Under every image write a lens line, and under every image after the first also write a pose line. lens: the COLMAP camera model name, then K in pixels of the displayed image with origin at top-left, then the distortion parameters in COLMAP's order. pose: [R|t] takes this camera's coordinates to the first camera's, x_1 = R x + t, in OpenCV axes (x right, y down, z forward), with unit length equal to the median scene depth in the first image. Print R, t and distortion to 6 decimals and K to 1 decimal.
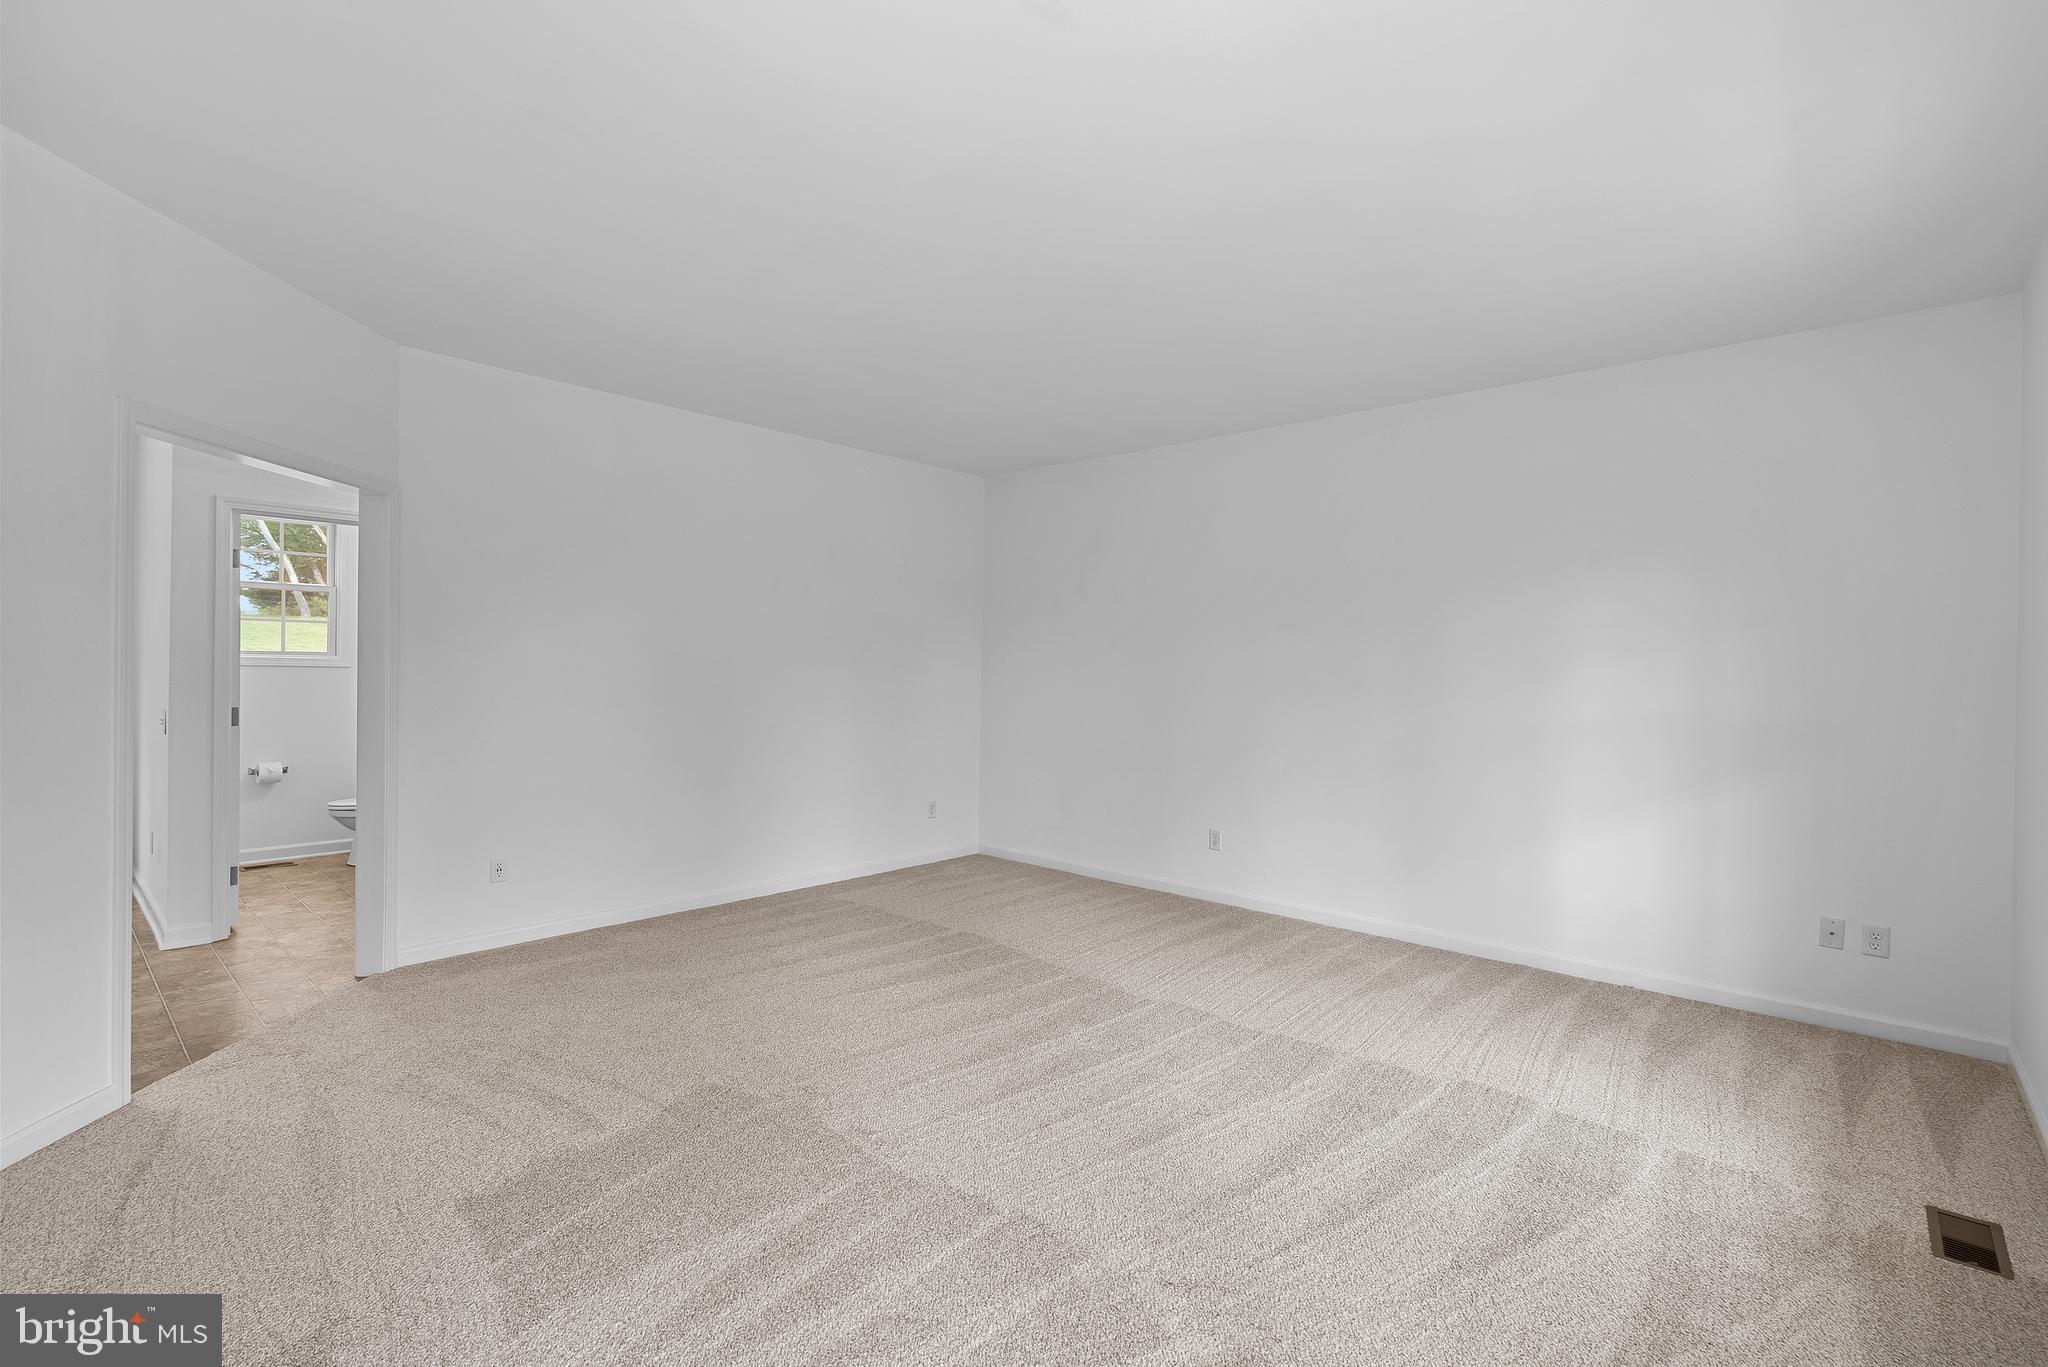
lens RADIAL K [[927.8, 0, 1026.3], [0, 927.8, 659.0], [0, 0, 1]] dist [-0.002117, 0.001631]
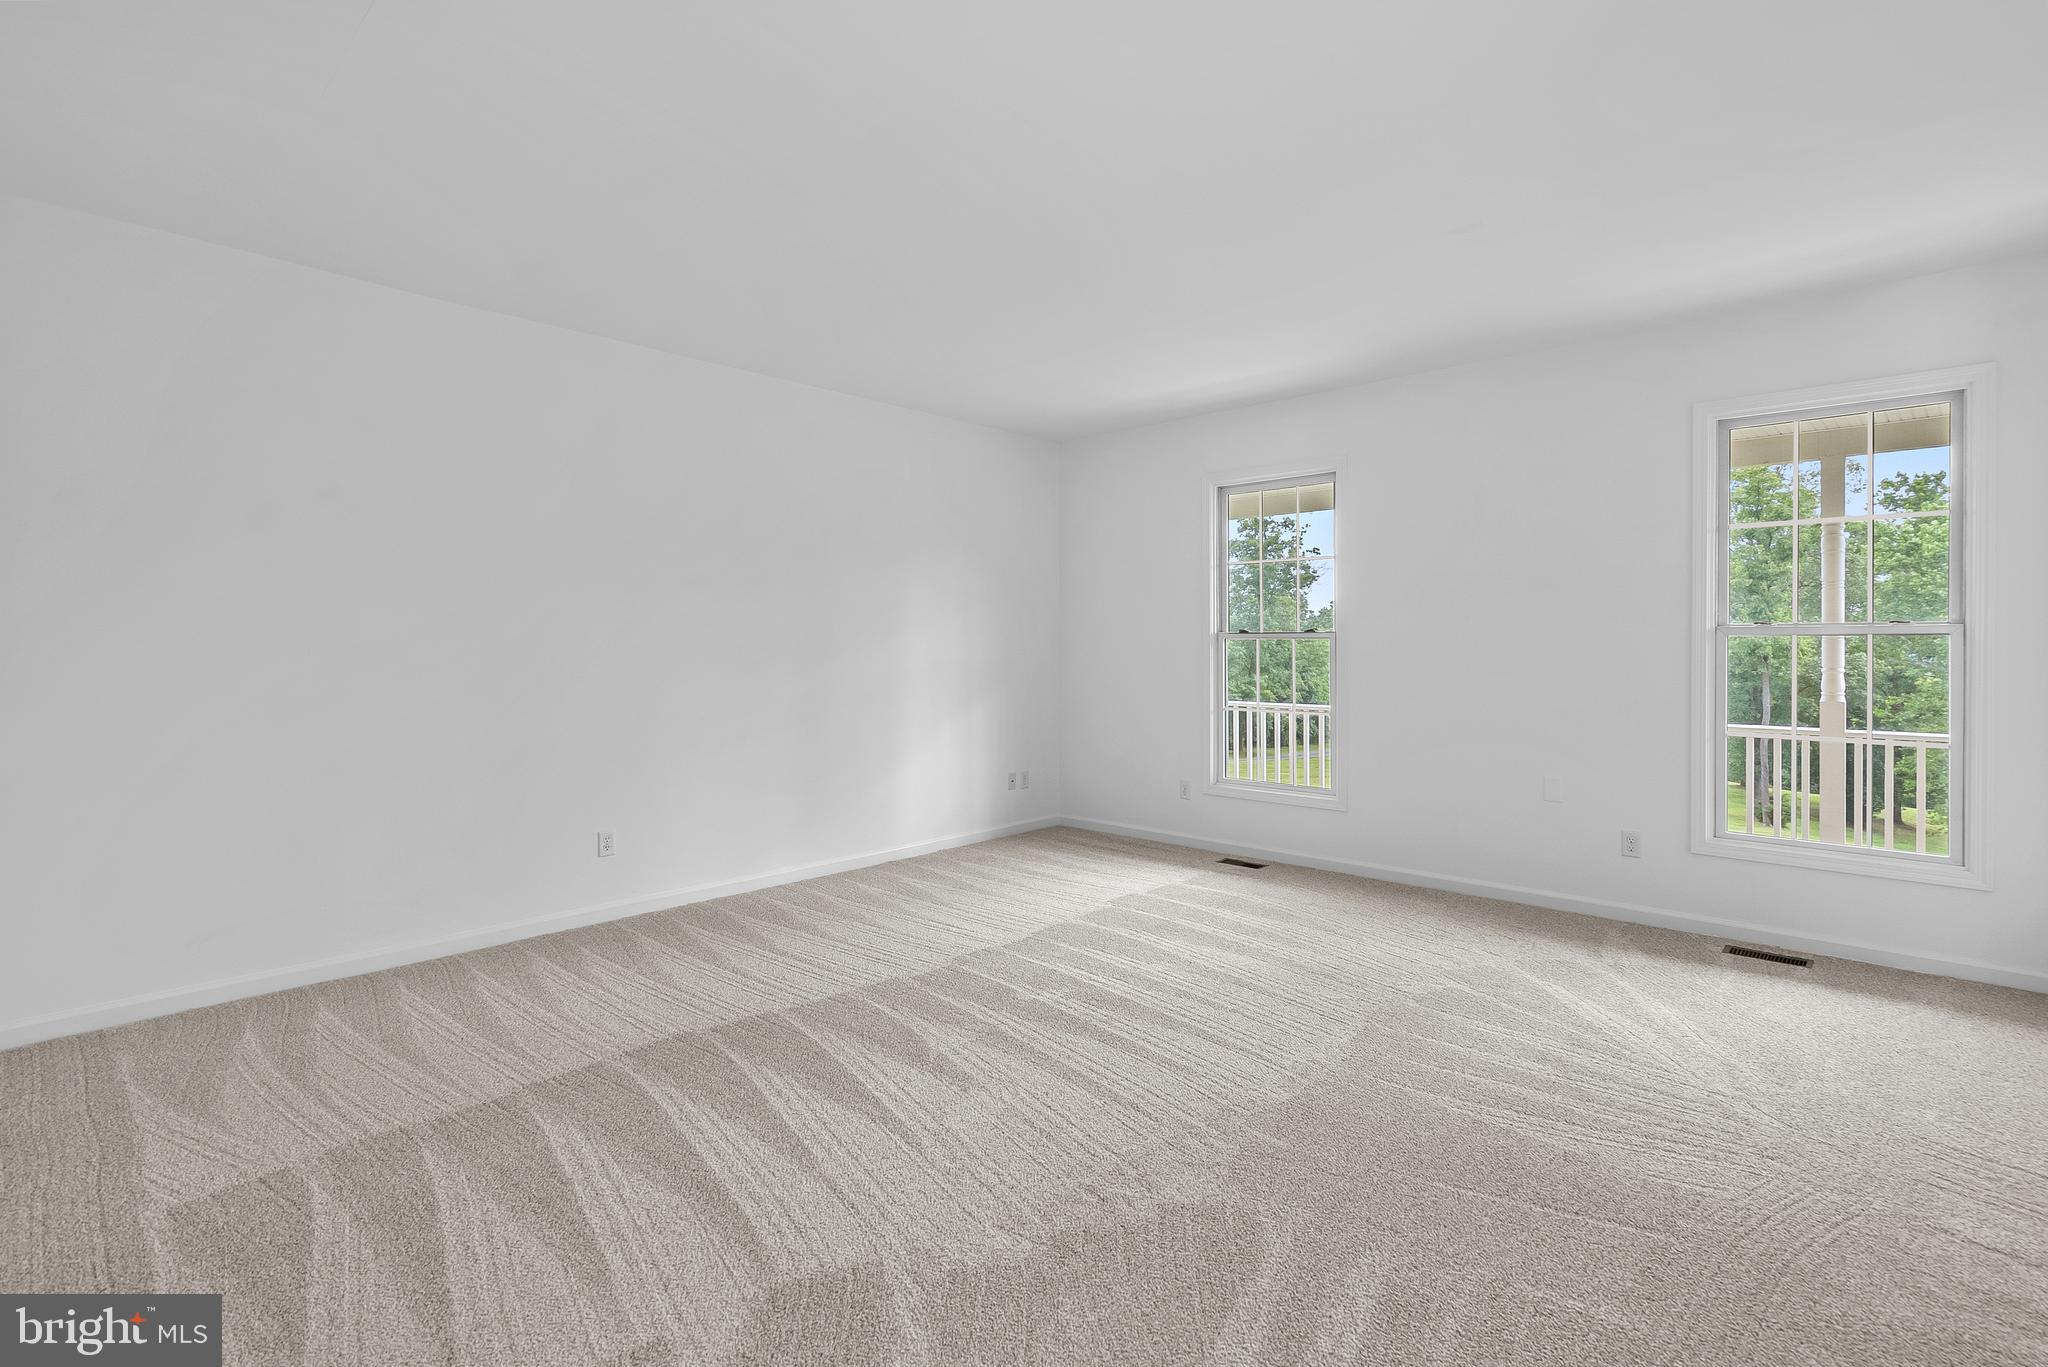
lens RADIAL K [[933.1, 0, 1013.9], [0, 933.1, 641.2], [0, 0, 1]] dist [-0.001392, -0.000108]
pose [[0.014884, -0.009636, 0.999843, -0.955180], [-0.011955, 0.999880, 0.009815, 0.012102], [-0.999818, -0.012100, 0.014767, 1.022979]]
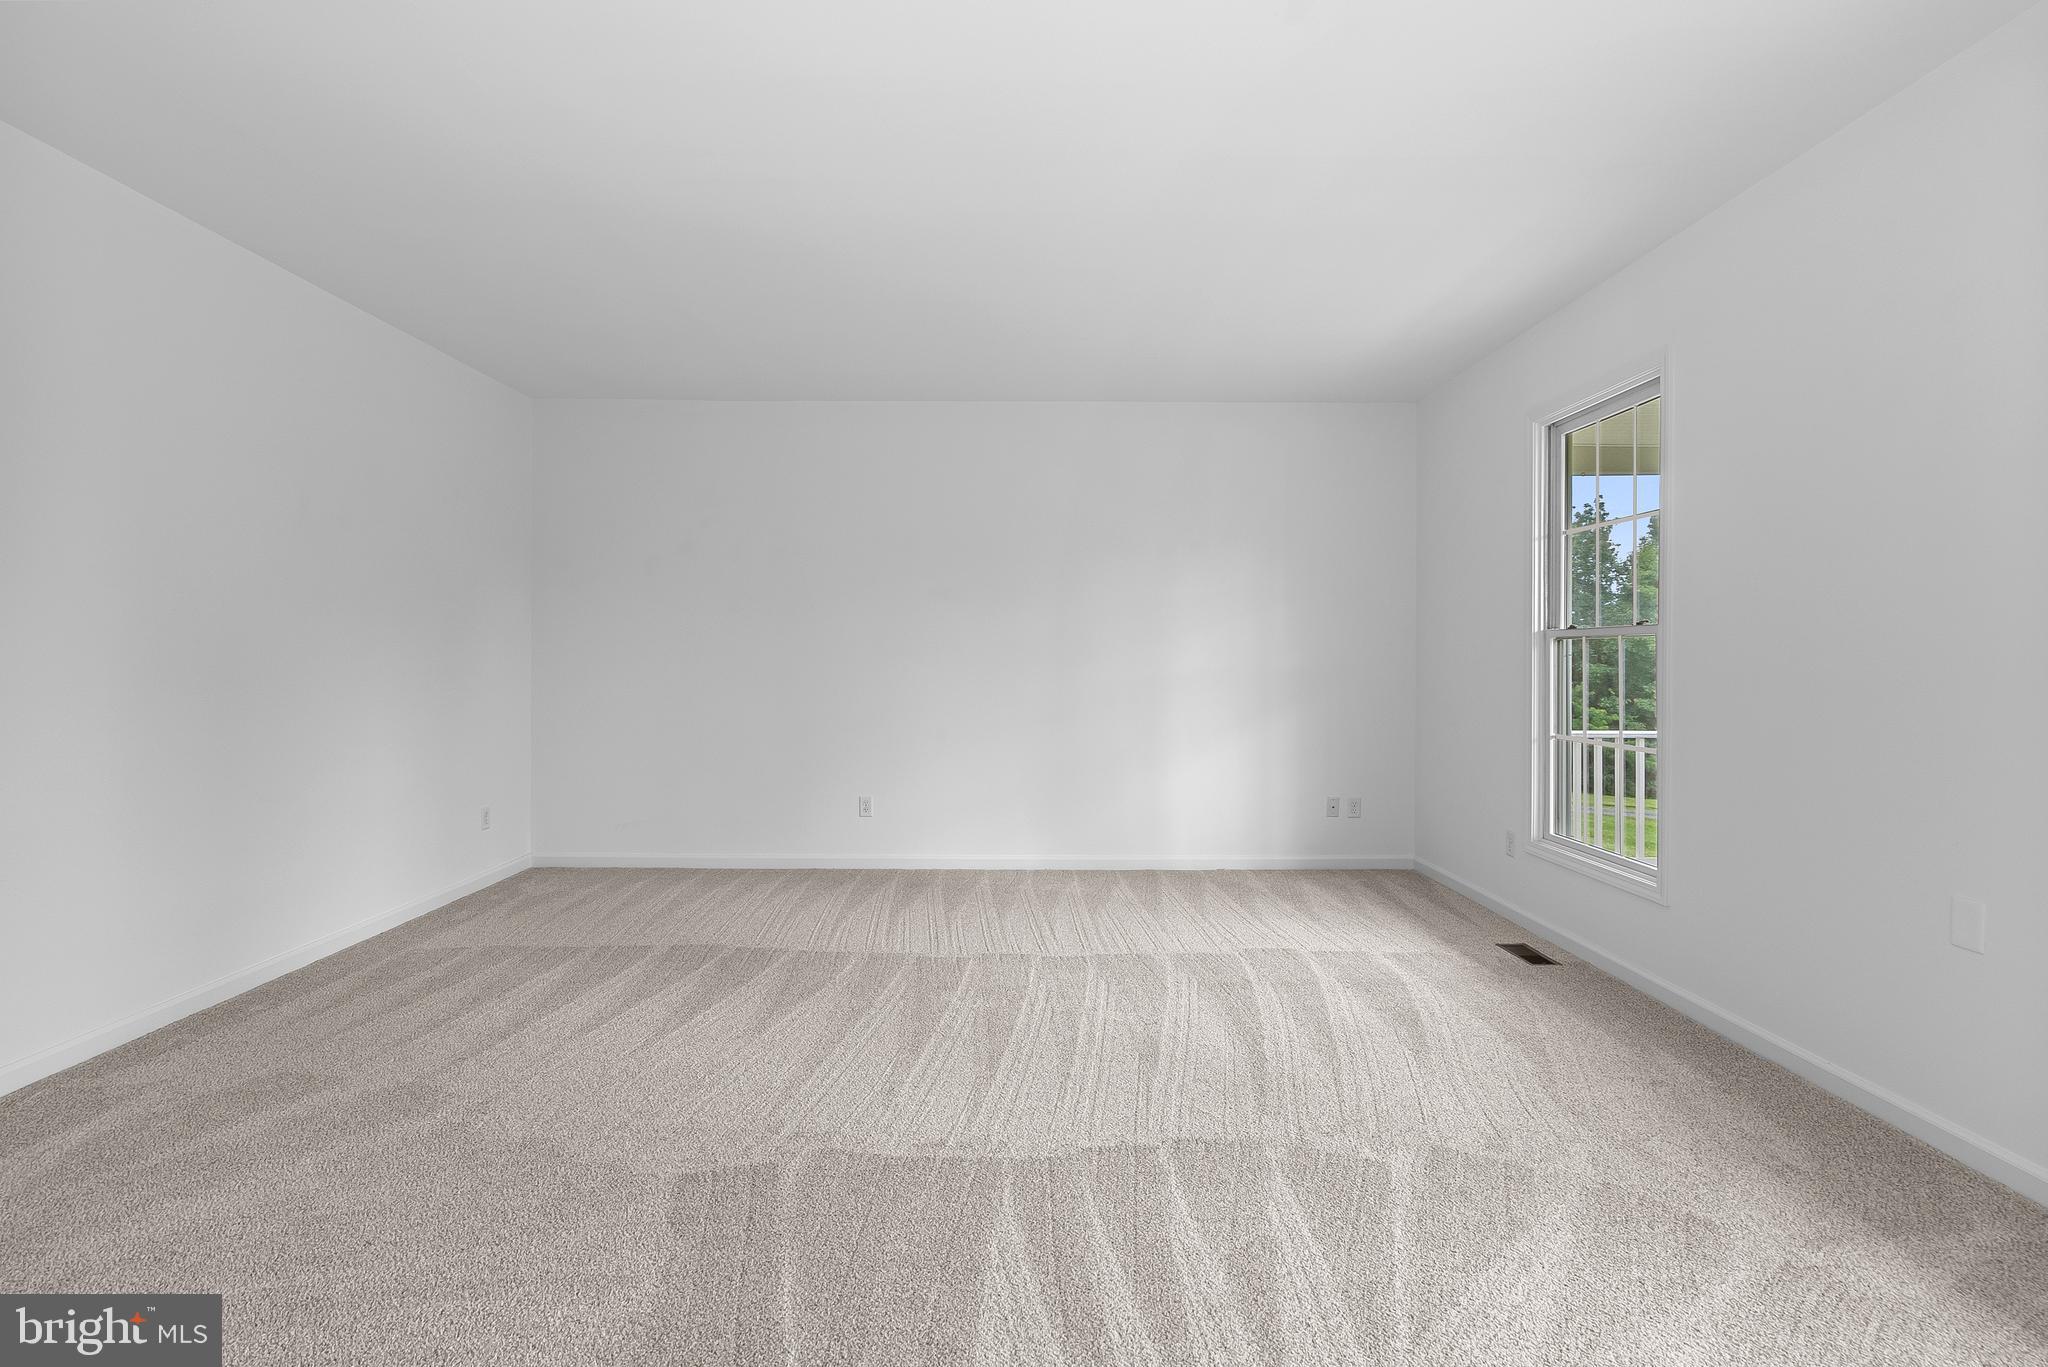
lens RADIAL K [[927.8, 0, 1026.3], [0, 927.8, 659.0], [0, 0, 1]] dist [-0.002117, 0.001631]
pose [[0.736177, -0.012254, 0.676678, -0.552806], [-0.000593, 0.999824, 0.018751, 0.026371], [-0.676789, -0.014205, 0.736040, 0.236558]]
